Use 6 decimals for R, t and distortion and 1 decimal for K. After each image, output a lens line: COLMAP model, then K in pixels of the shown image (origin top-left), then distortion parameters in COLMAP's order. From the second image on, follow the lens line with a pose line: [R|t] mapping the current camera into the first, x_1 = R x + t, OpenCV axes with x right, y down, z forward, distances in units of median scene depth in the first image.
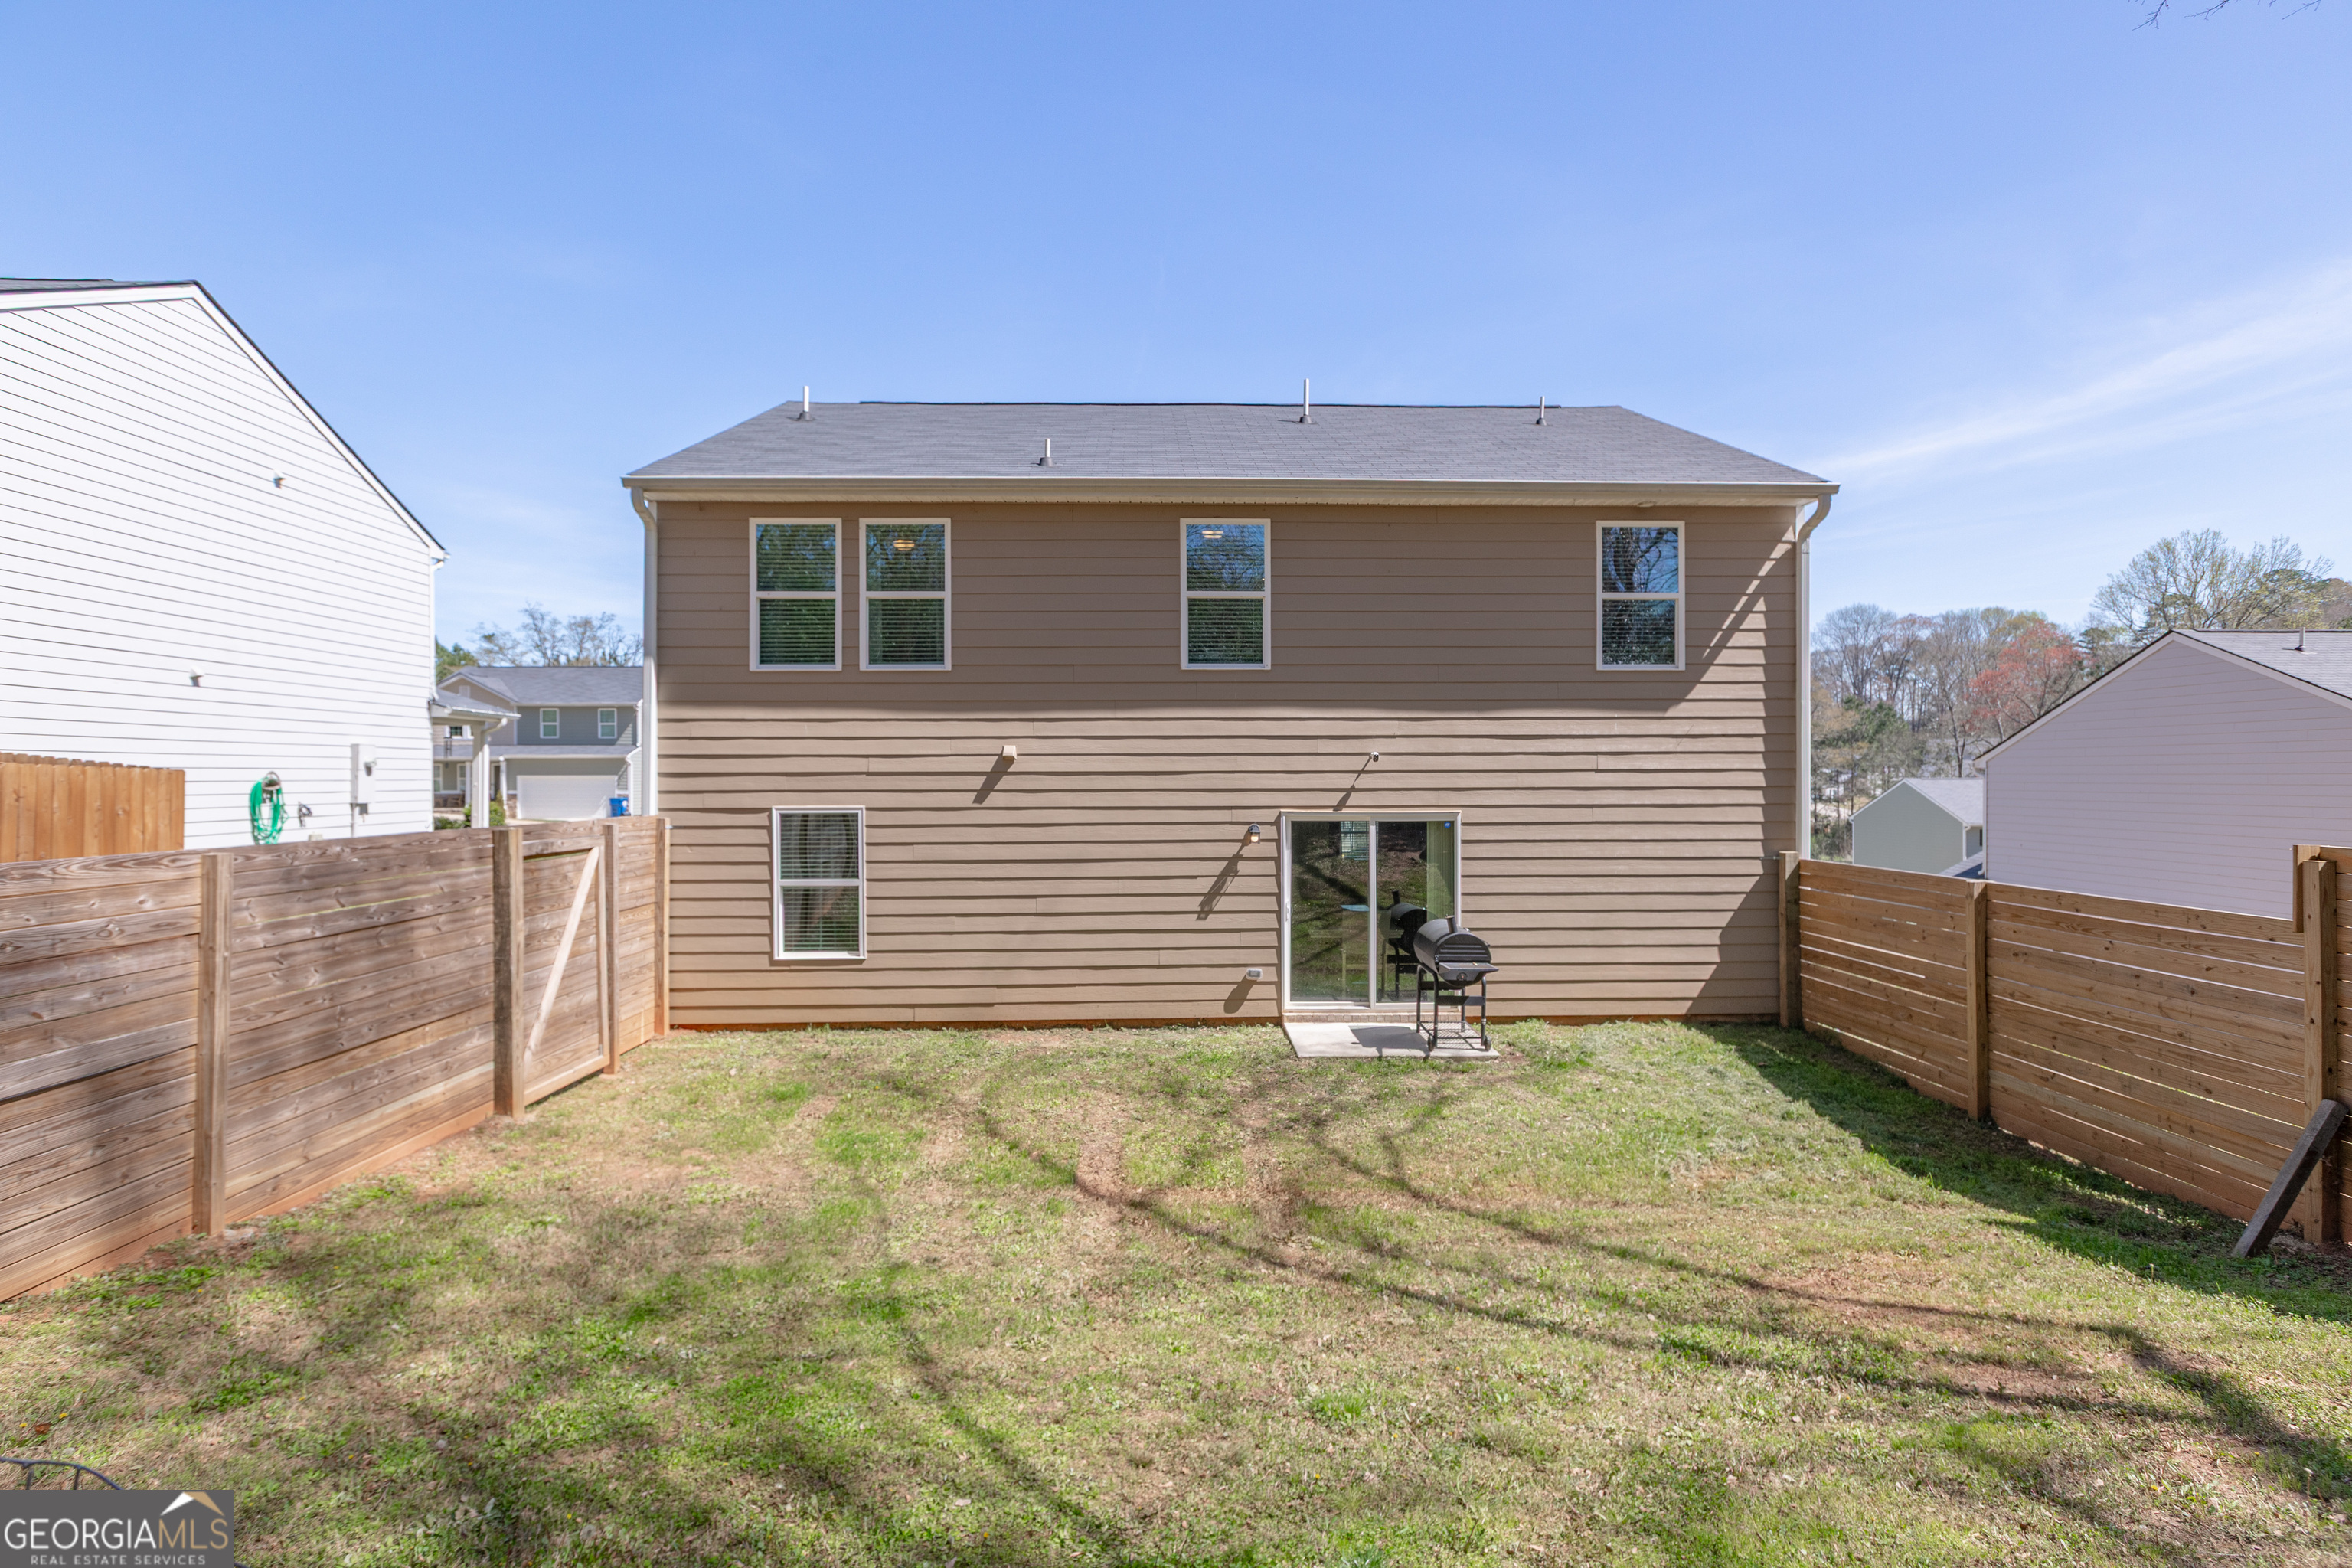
lens RADIAL K [[1079.5, 0, 1192.2], [0, 1079.5, 782.0], [0, 0, 1]] dist [0.005336, -0.000432]
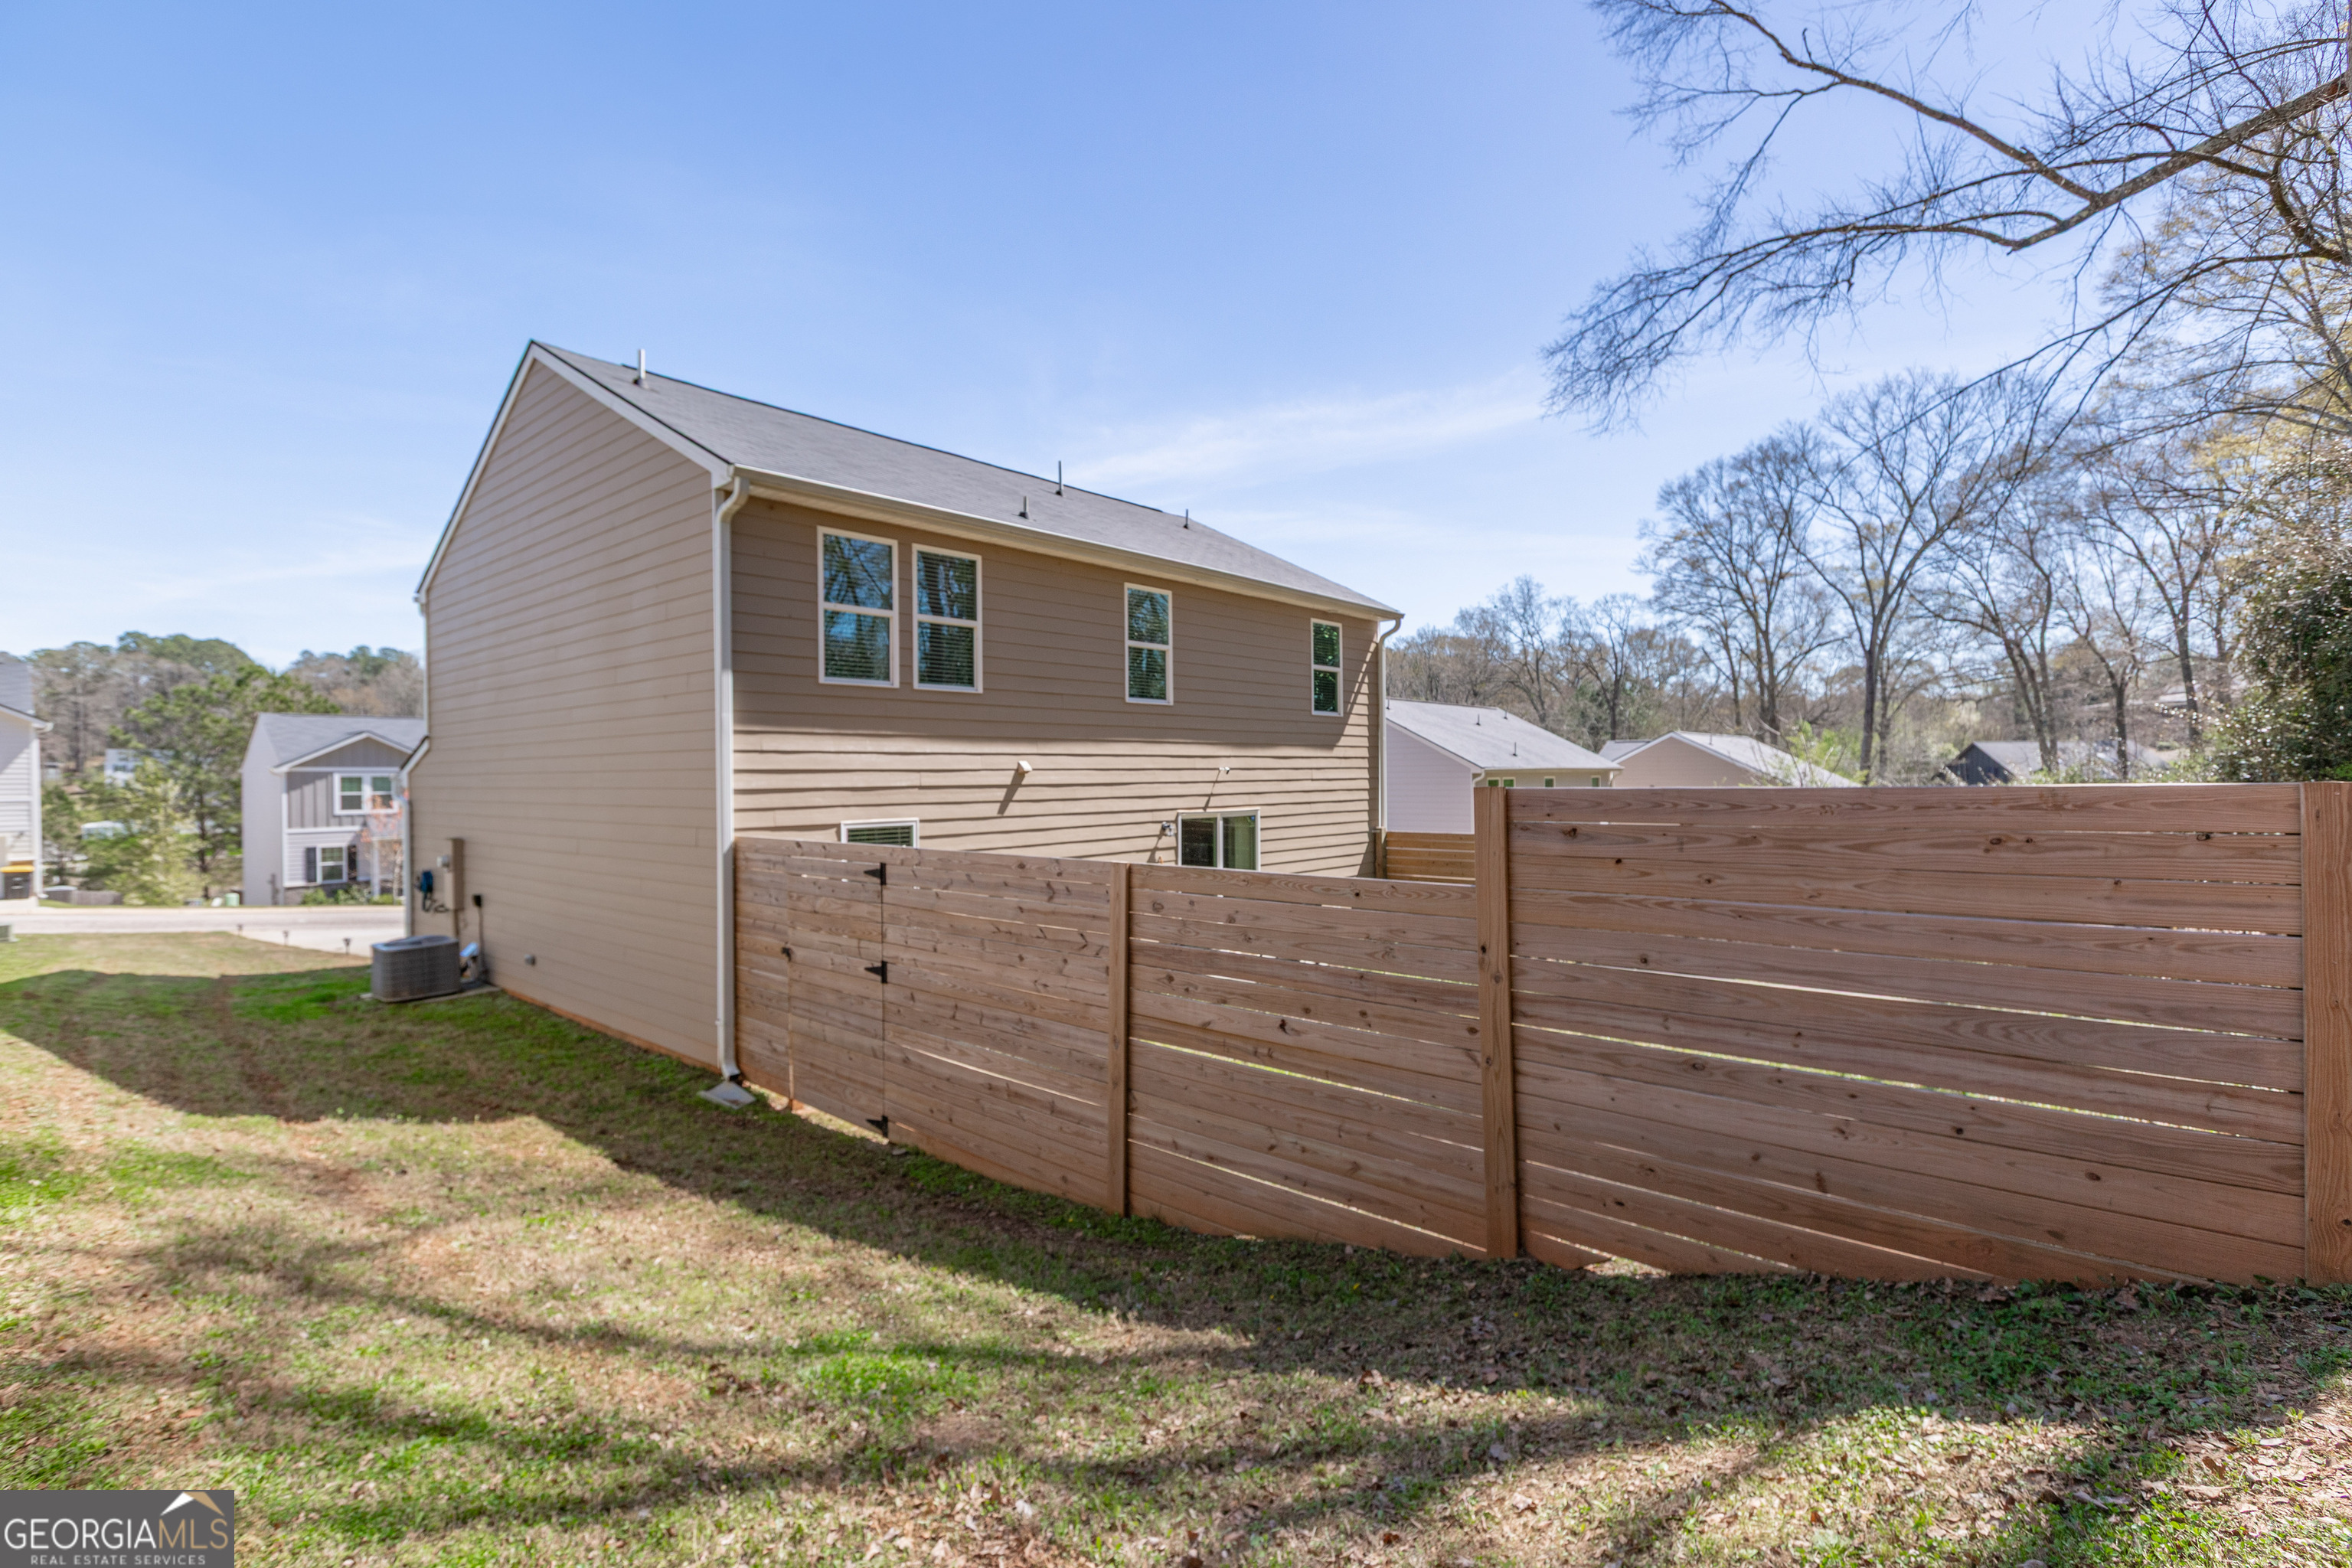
lens RADIAL K [[1079.5, 0, 1182.8], [0, 1079.5, 778.5], [0, 0, 1]] dist [0.005336, -0.000432]
pose [[0.670586, -0.005933, 0.741808, -0.901377], [0.010809, 0.999940, -0.001774, -0.011702], [-0.741753, 0.009207, 0.670610, 0.106336]]
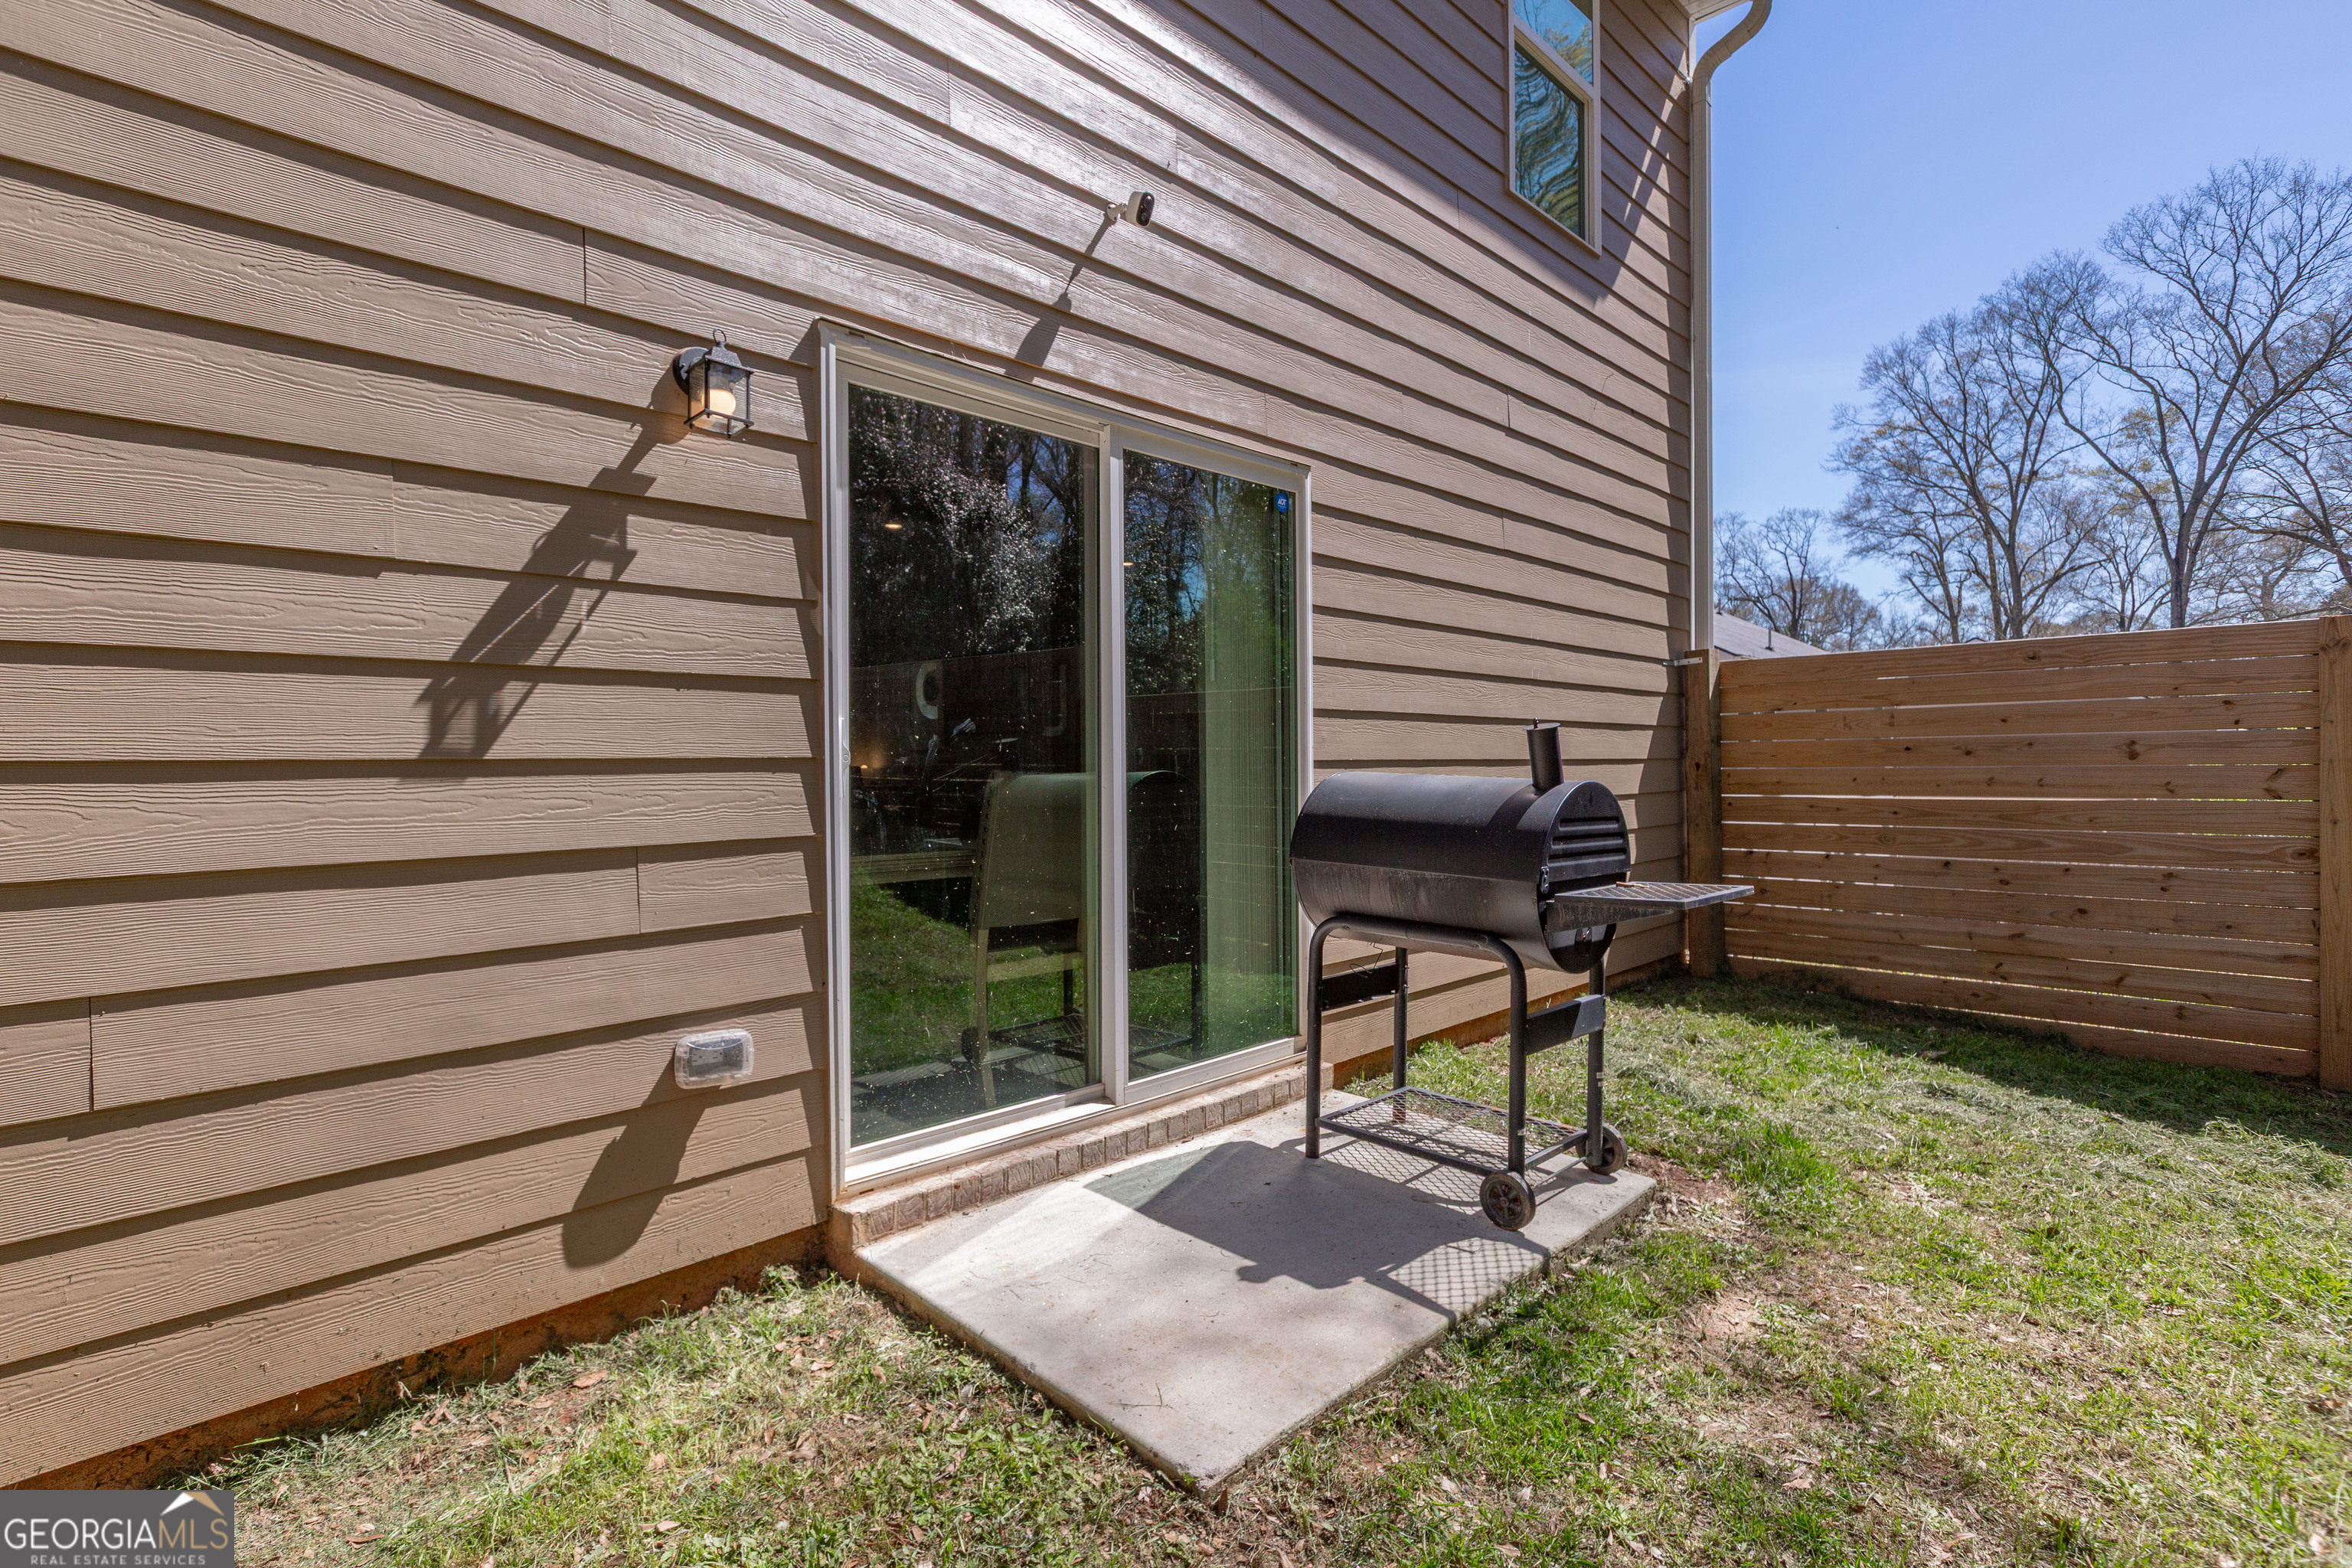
lens RADIAL K [[1105.5, 0, 1144.4], [0, 1105.5, 788.5], [0, 0, 1]] dist [-0.002037, 0.000010]
pose [[0.742599, -0.019234, 0.669461, -0.024387], [0.014486, 0.999815, 0.012657, 0.123799], [-0.669580, 0.000299, 0.742740, 0.784517]]
